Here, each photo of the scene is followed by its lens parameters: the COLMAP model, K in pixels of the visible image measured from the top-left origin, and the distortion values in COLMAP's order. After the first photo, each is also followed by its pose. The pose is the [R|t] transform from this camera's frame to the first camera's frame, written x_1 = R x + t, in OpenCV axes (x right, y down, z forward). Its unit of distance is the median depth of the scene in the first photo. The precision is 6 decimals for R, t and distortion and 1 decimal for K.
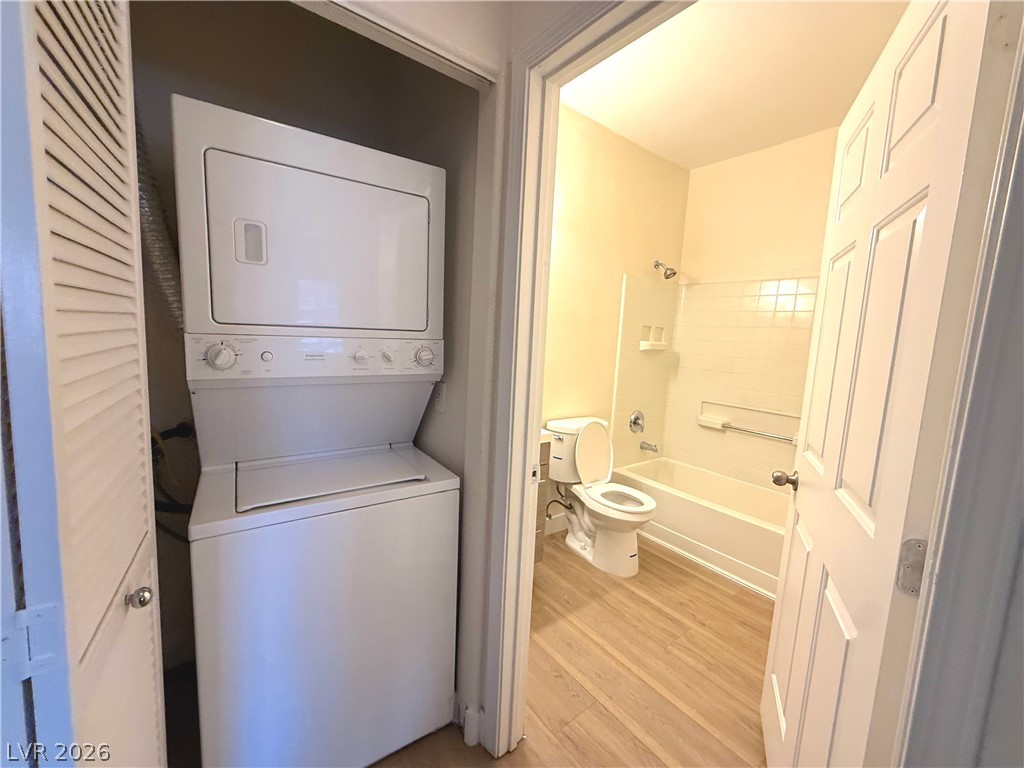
lens RADIAL K [[407.3, 0, 510.5], [0, 407.3, 388.2], [0, 0, 1]] dist [0.001090, -0.000618]
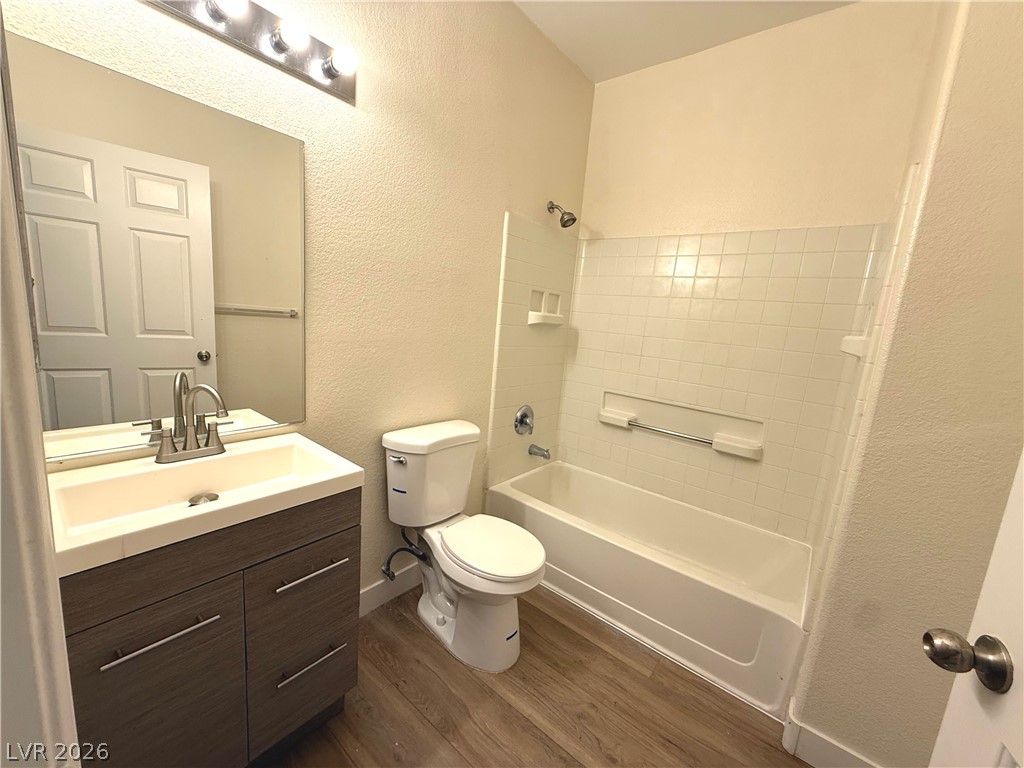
lens RADIAL K [[407.3, 0, 506.4], [0, 407.3, 385.9], [0, 0, 1]] dist [0.001090, -0.000618]
pose [[0.973593, -0.011275, 0.228010, 0.117604], [-0.002062, 0.998304, 0.058172, -0.026161], [-0.228279, -0.057107, 0.971919, 0.307582]]
